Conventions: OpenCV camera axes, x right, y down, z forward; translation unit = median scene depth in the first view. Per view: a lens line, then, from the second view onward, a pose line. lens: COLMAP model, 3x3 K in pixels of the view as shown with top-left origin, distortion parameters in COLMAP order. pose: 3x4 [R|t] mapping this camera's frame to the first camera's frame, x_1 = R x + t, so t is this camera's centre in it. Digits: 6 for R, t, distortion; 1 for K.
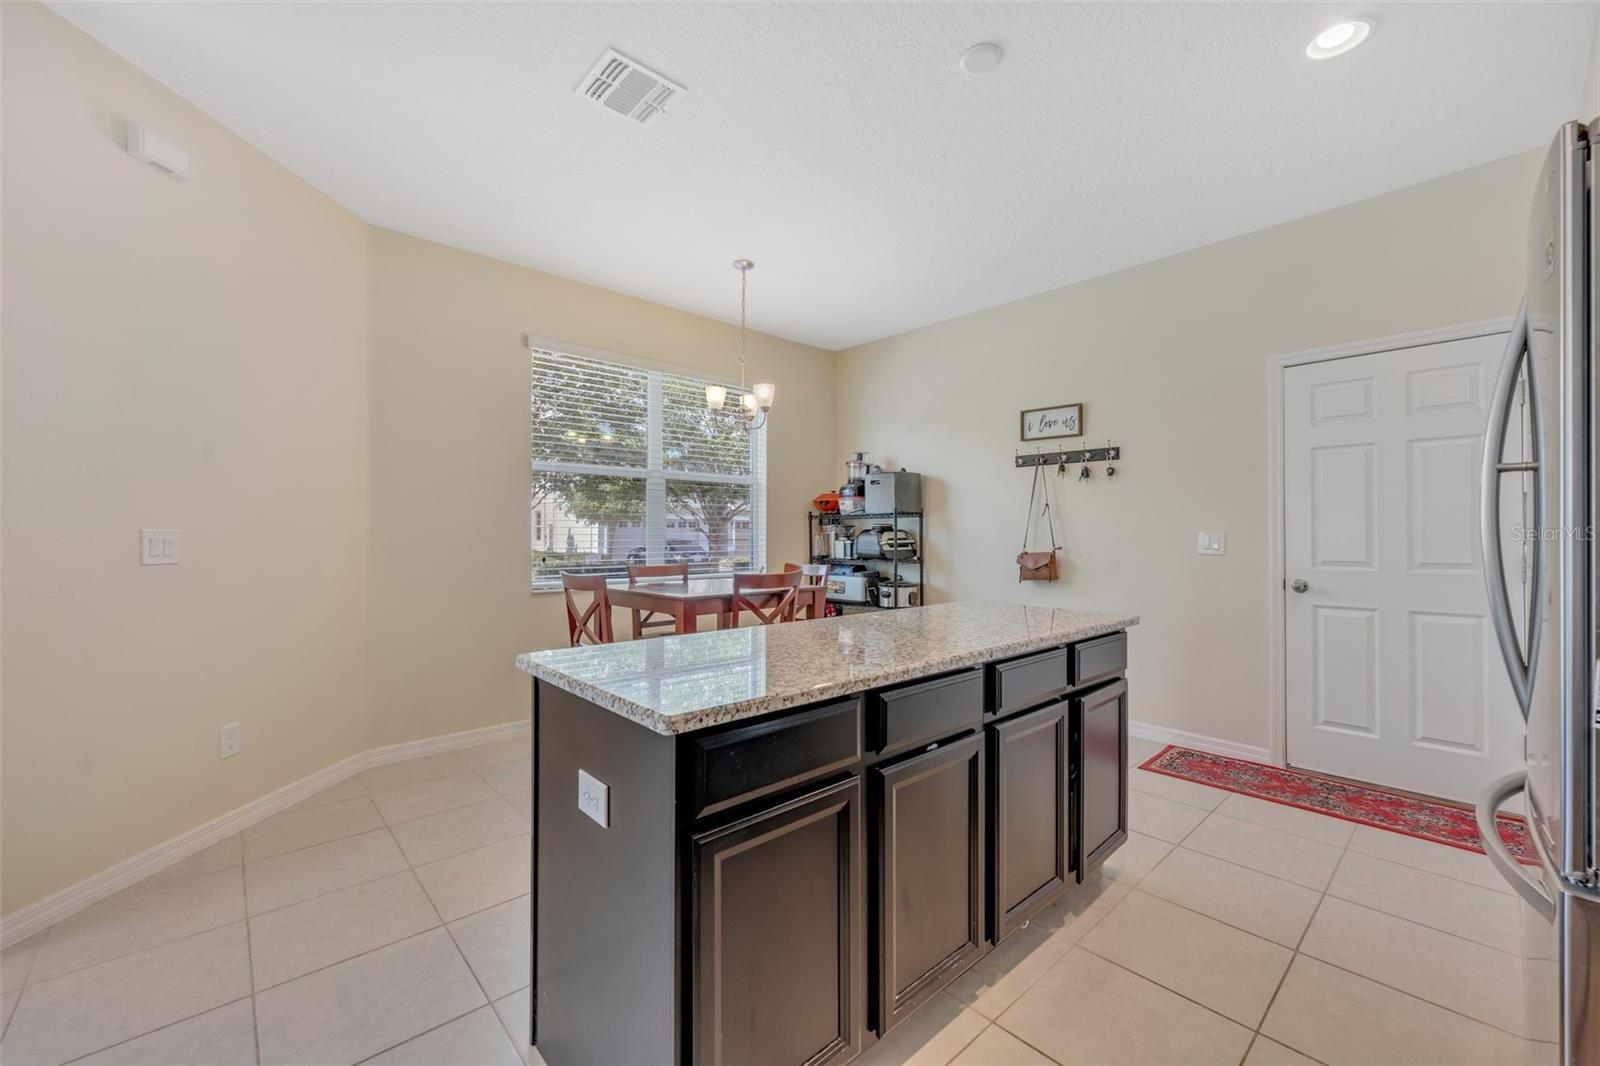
lens RADIAL K [[645.4, 0, 804.1], [0, 645.4, 537.1], [0, 0, 1]] dist [0.002063, 0.000137]
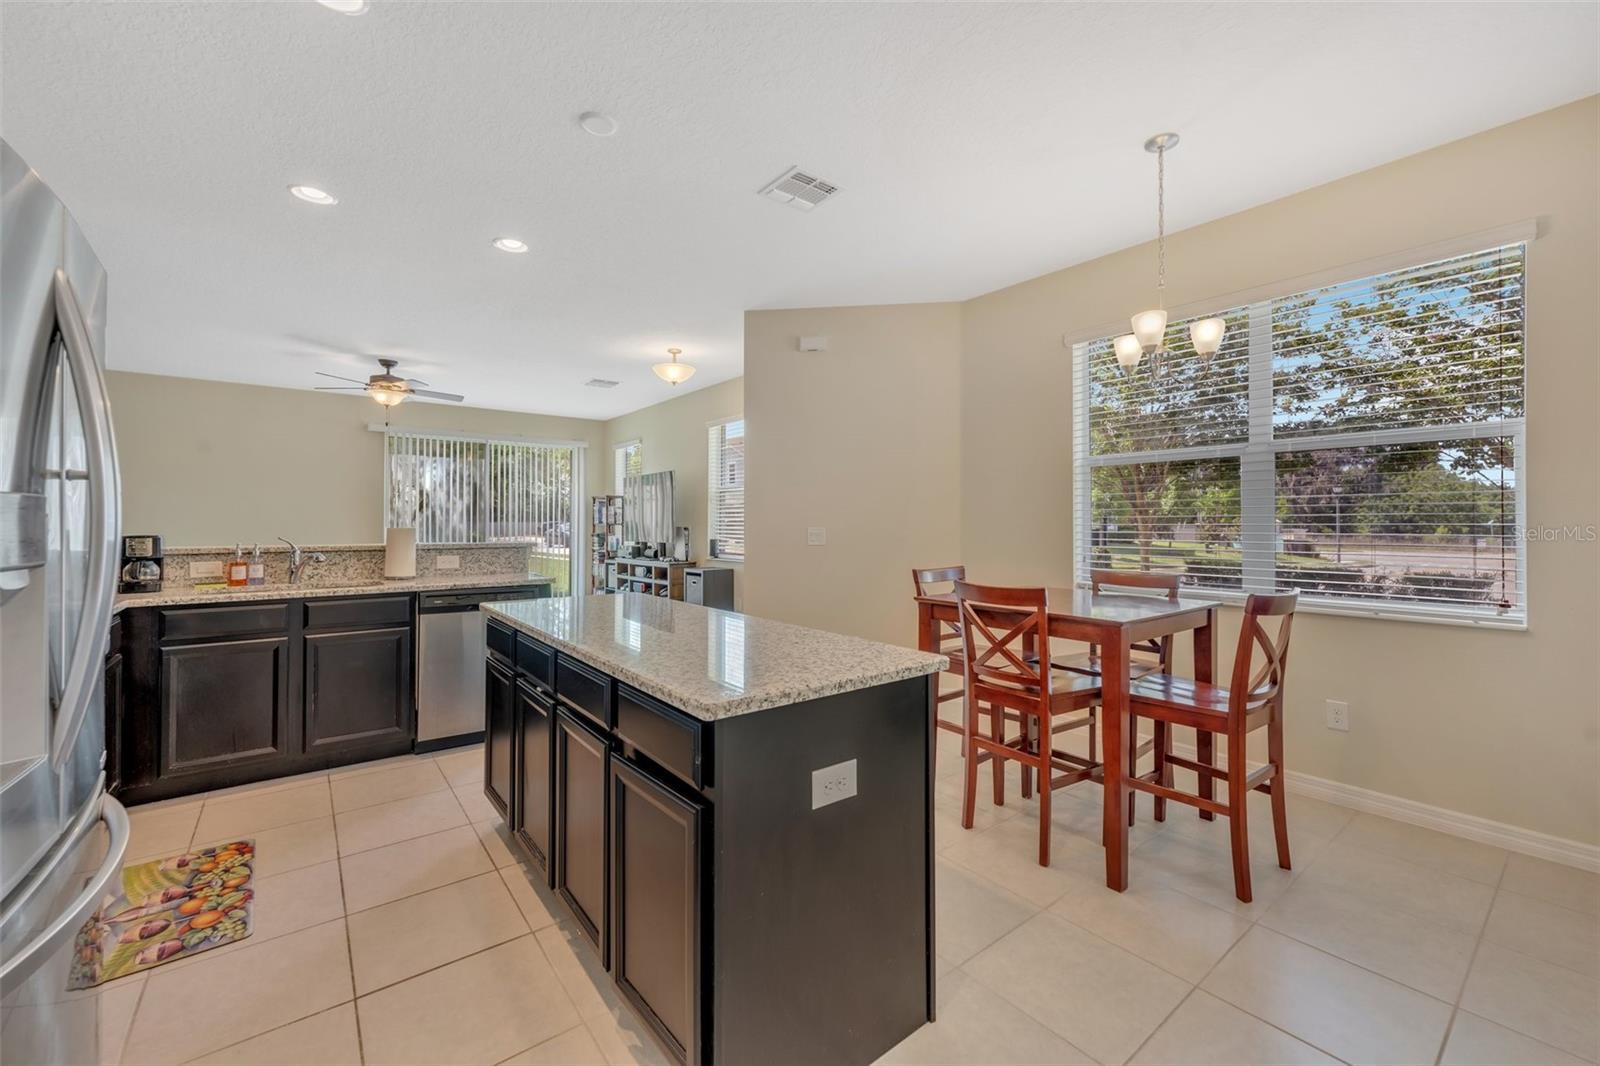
lens RADIAL K [[645.4, 0, 804.1], [0, 645.4, 537.1], [0, 0, 1]] dist [0.002063, 0.000137]
pose [[-0.059469, 0.021217, -0.998005, 0.620783], [-0.002896, 0.999766, 0.021427, -0.017381], [0.998226, 0.004164, -0.059394, 0.663866]]
